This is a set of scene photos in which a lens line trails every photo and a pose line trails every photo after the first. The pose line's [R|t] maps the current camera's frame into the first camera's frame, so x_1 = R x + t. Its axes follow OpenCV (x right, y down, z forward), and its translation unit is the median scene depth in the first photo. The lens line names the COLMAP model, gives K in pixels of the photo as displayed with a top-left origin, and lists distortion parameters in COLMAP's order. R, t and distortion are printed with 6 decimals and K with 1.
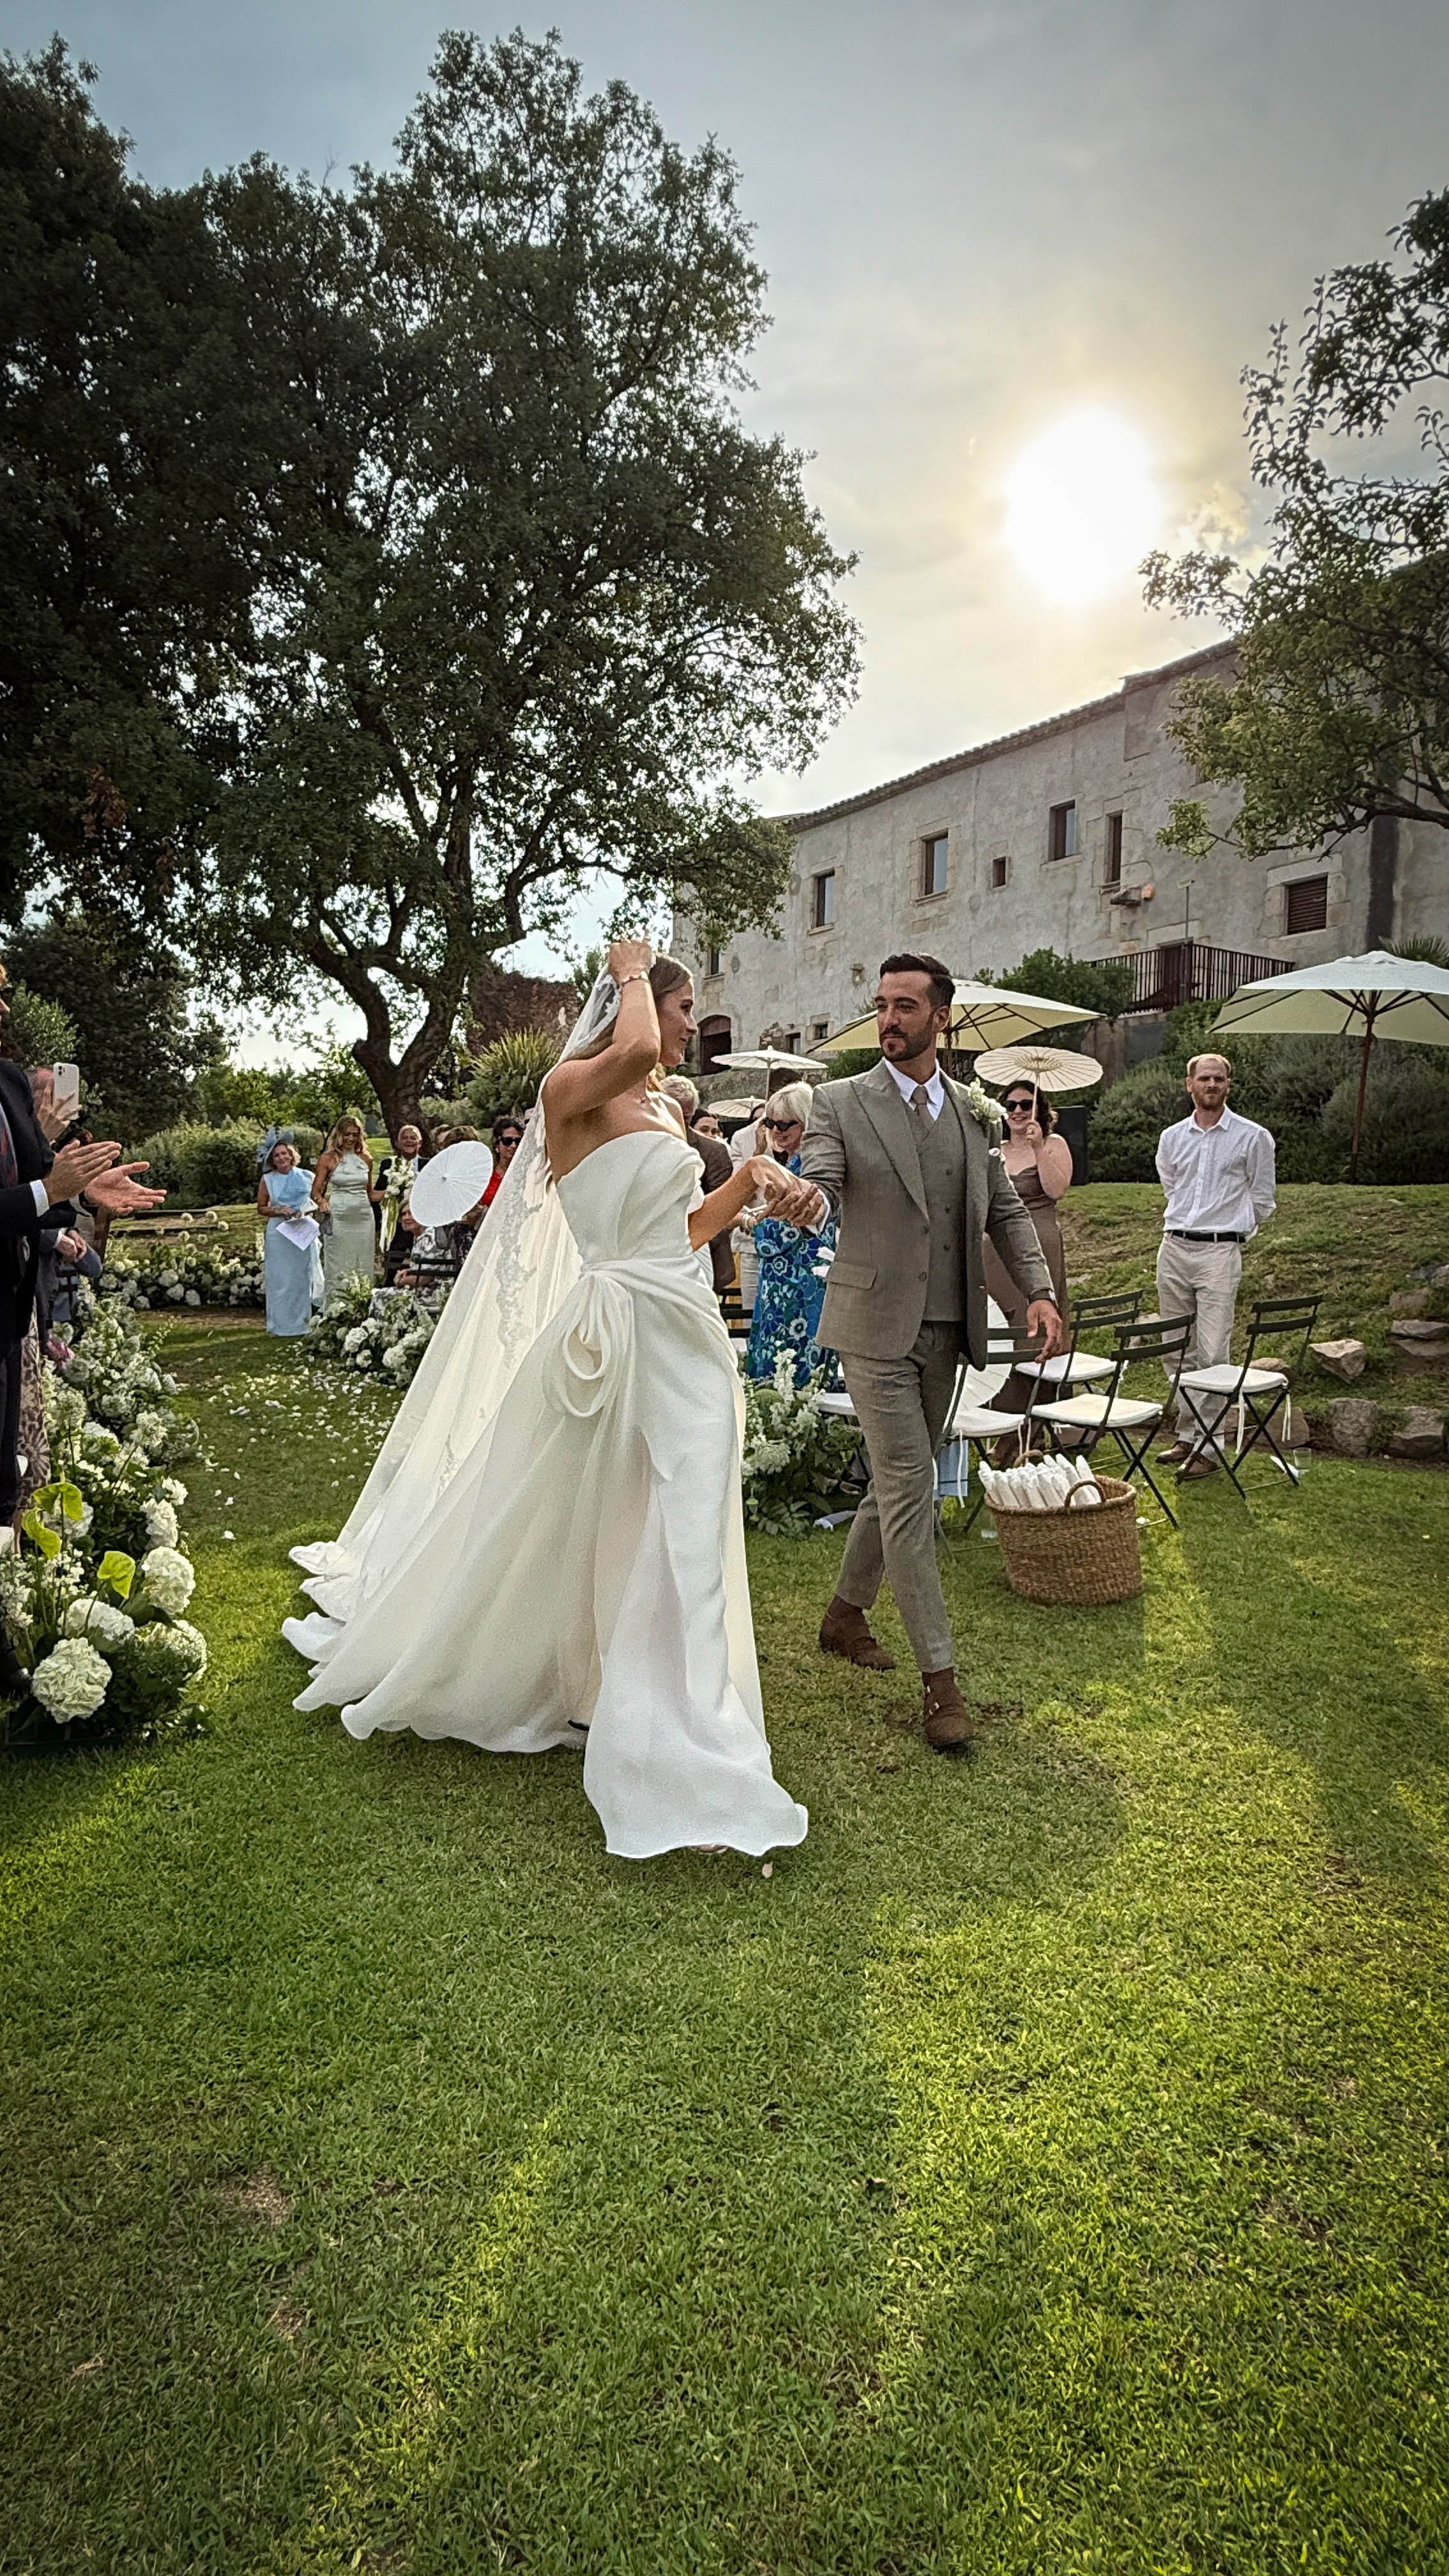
lens RADIAL K [[1424.2, 0, 753.8], [0, 1424.2, 1294.9], [0, 0, 1]] dist [-0.001231, -0.000887]
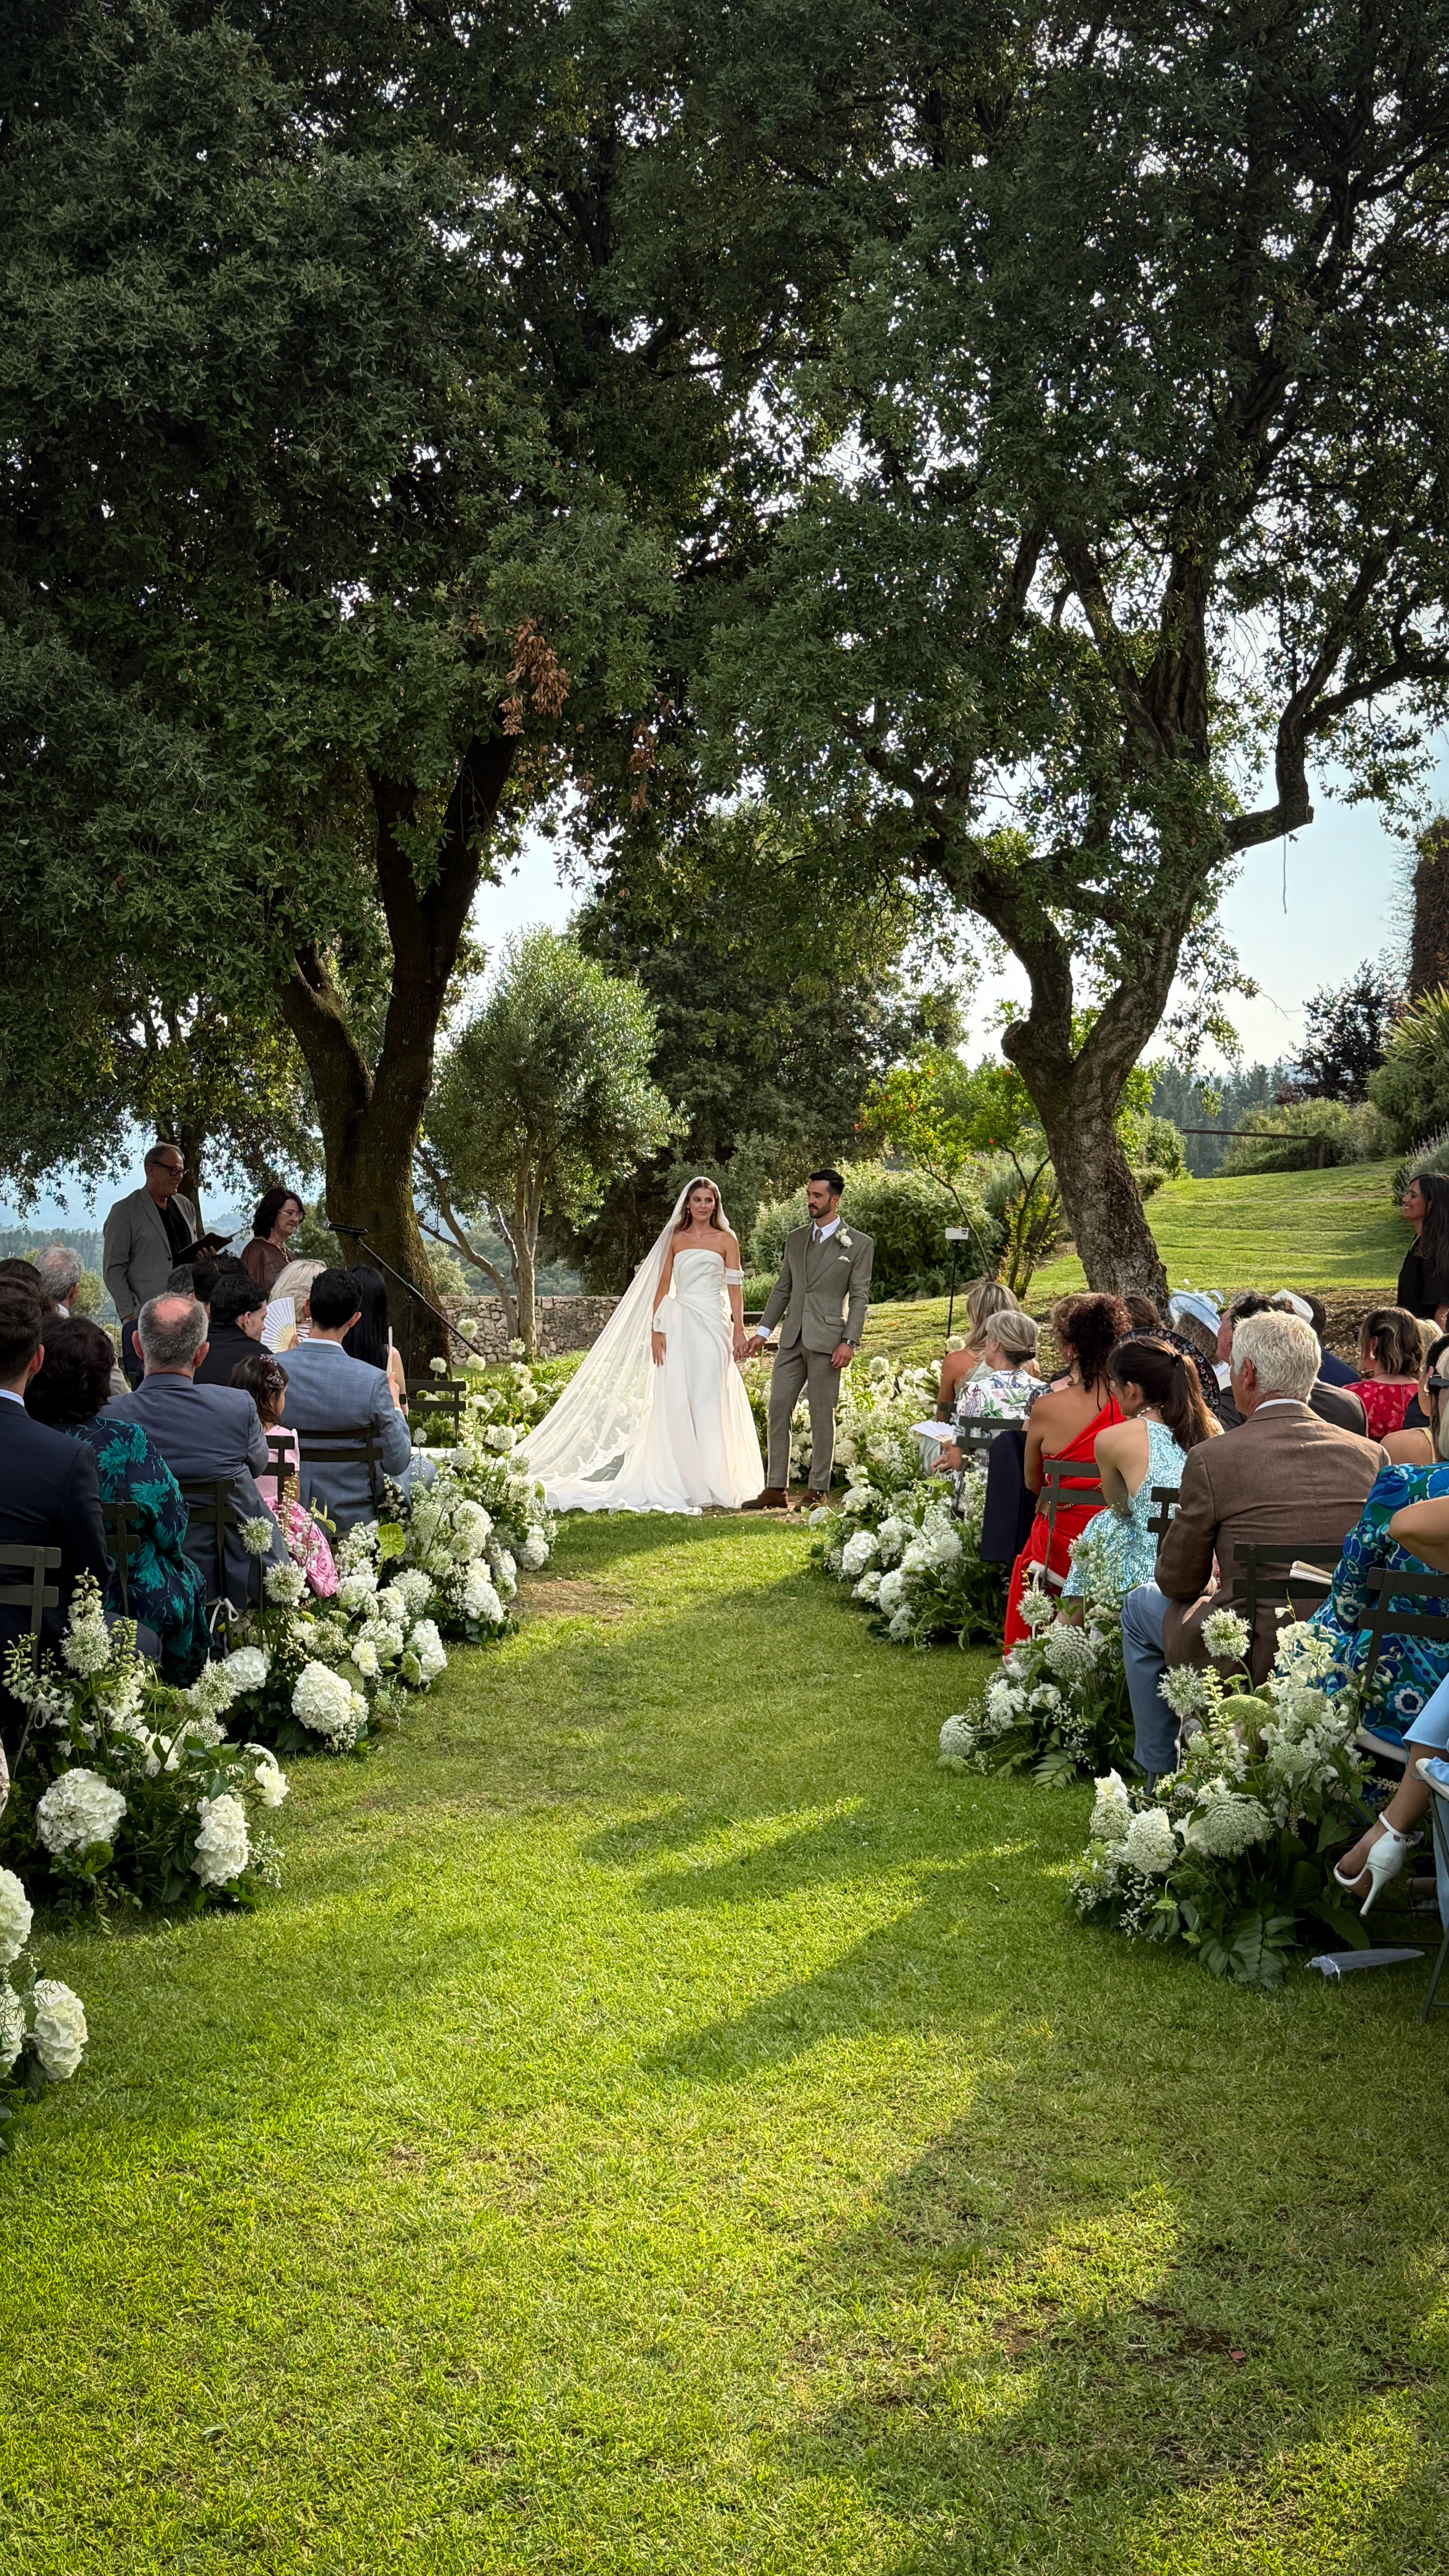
lens RADIAL K [[2686.0, 0, 691.8], [0, 2686.0, 1267.4], [0, 0, 1]] dist [0.126928, 0.000000]
pose [[0.886535, 0.002592, -0.462653, 0.106065], [-0.036221, 0.997304, -0.063820, -0.007782], [0.461241, 0.073336, 0.884239, -0.003411]]
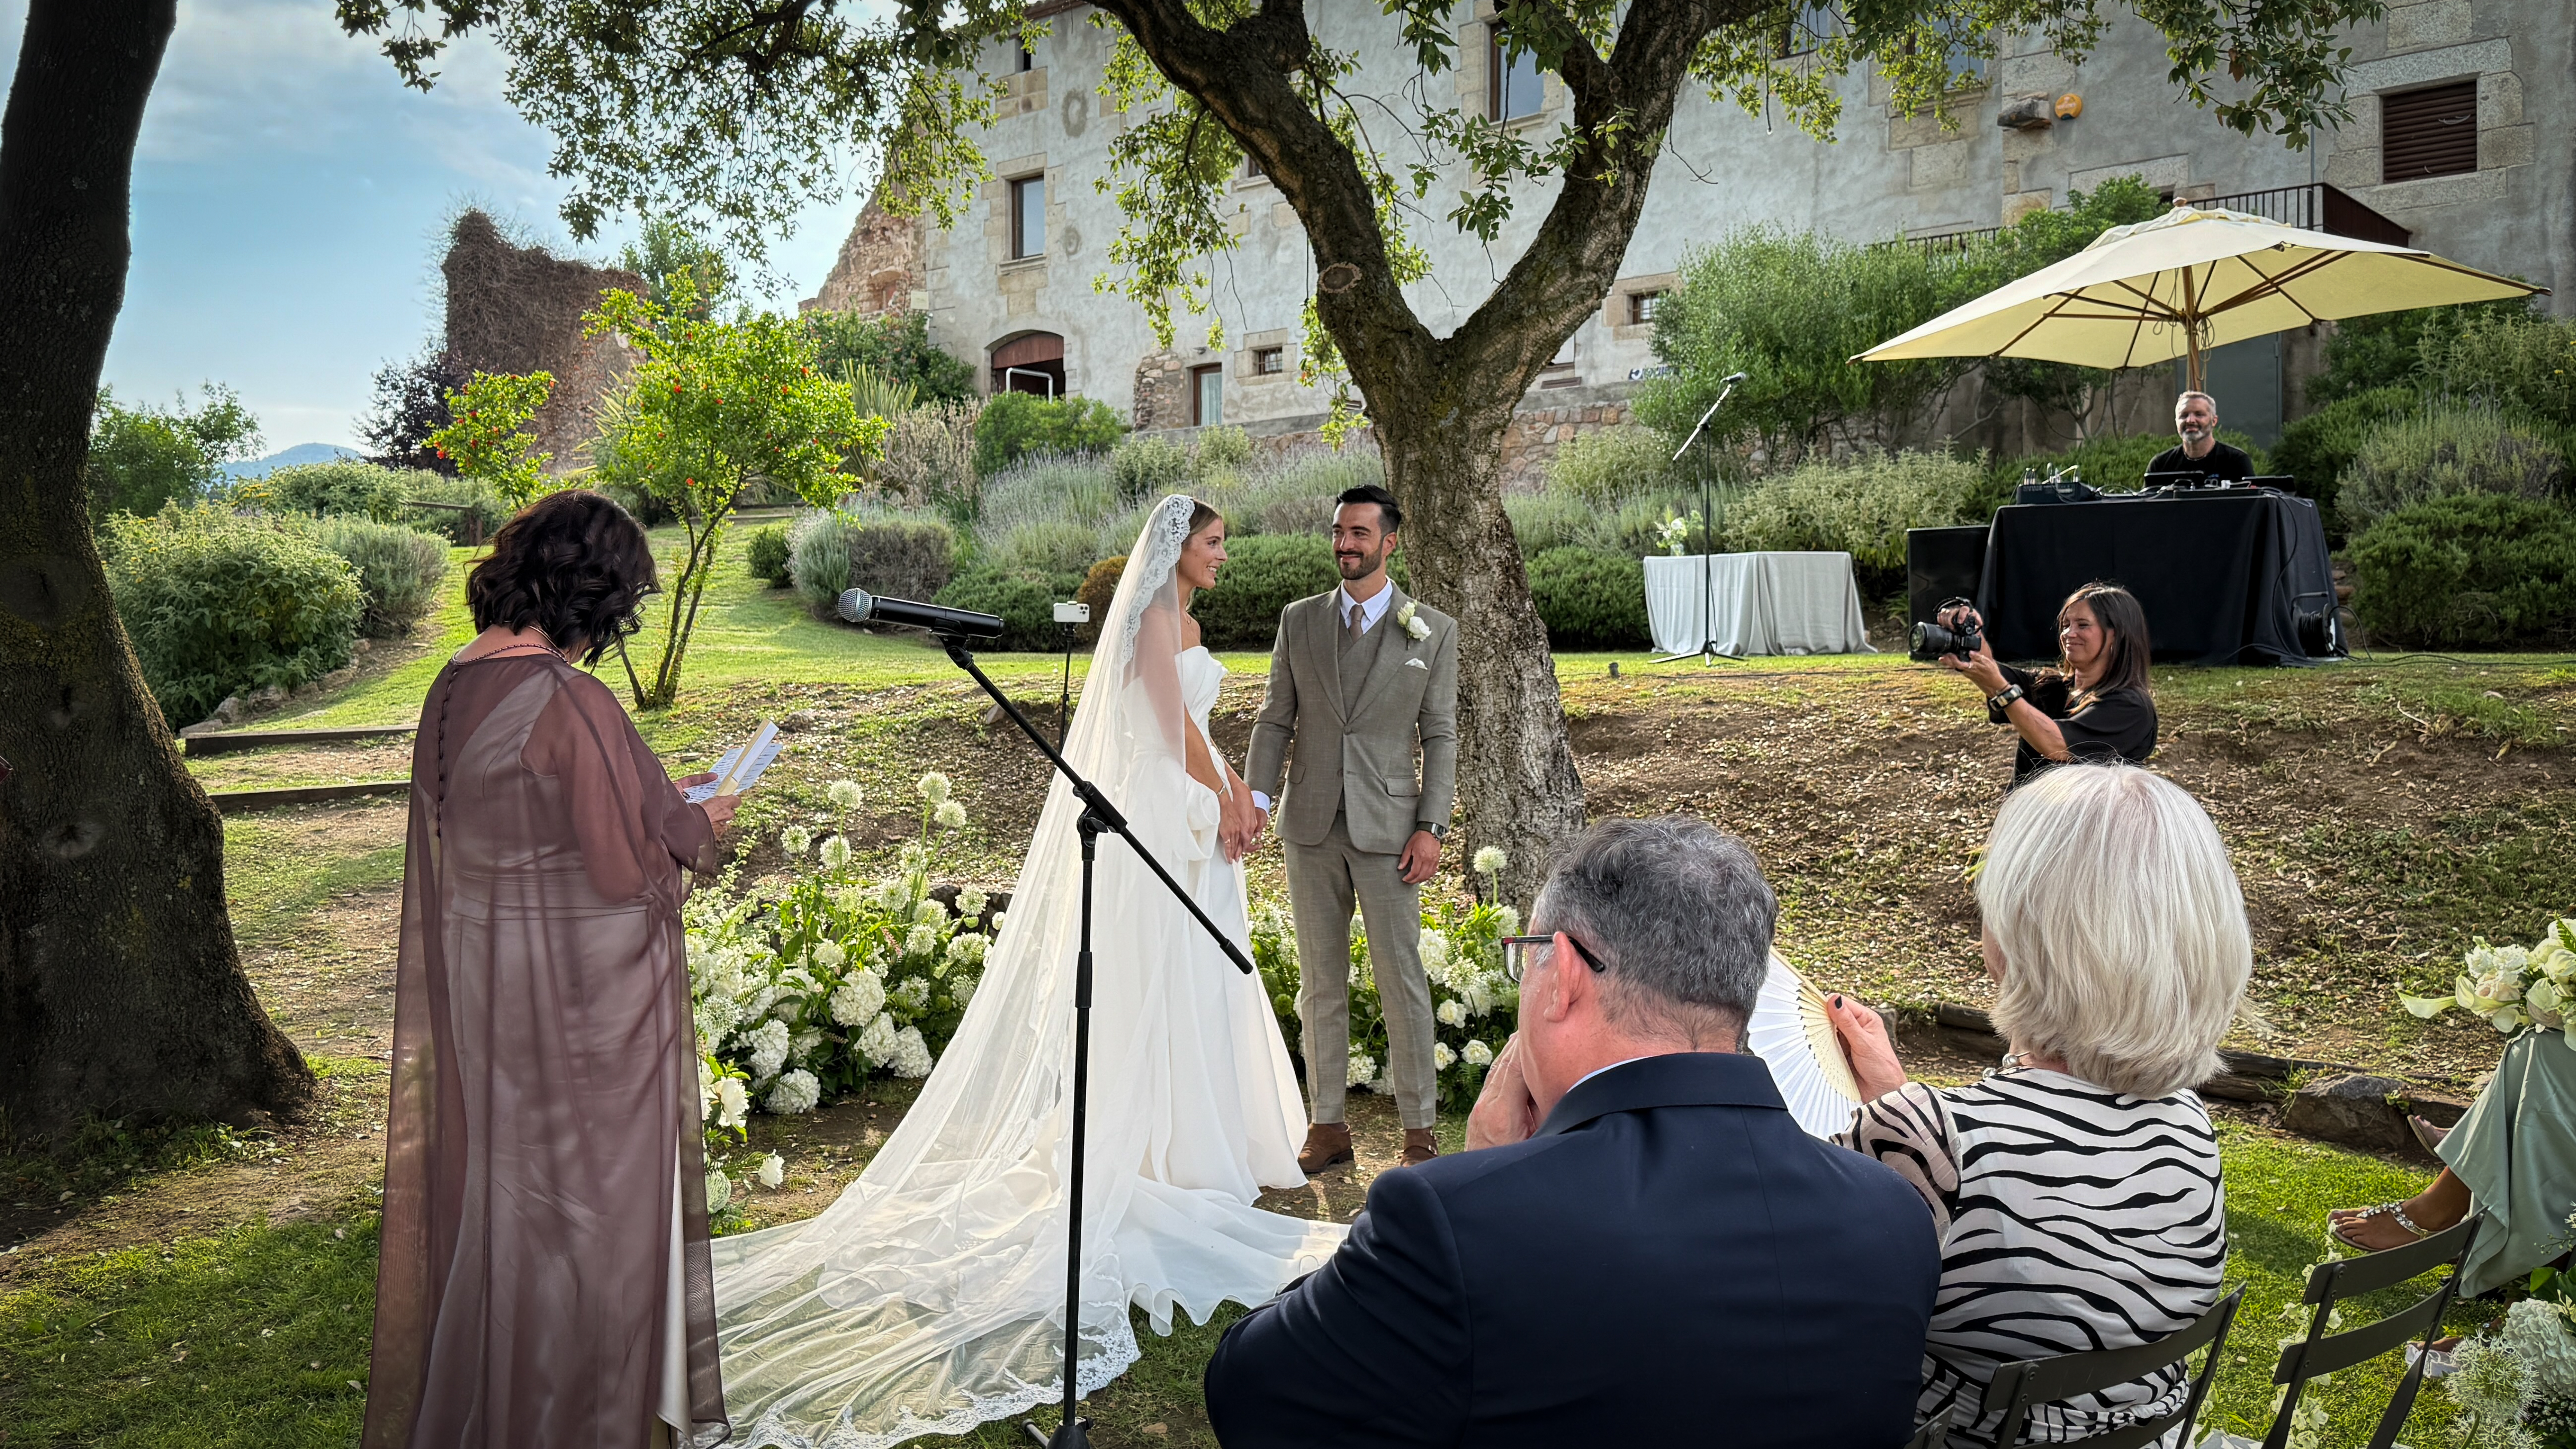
lens RADIAL K [[2102.8, 0, 1293.4], [0, 2102.8, 672.3], [0, 0, 1]] dist [0.100293, -0.103148]
pose [[0.964354, -0.016823, 0.264079, -0.421407], [0.030198, 0.998454, -0.046671, -0.056217], [-0.262886, 0.052983, 0.963371, 0.507852]]
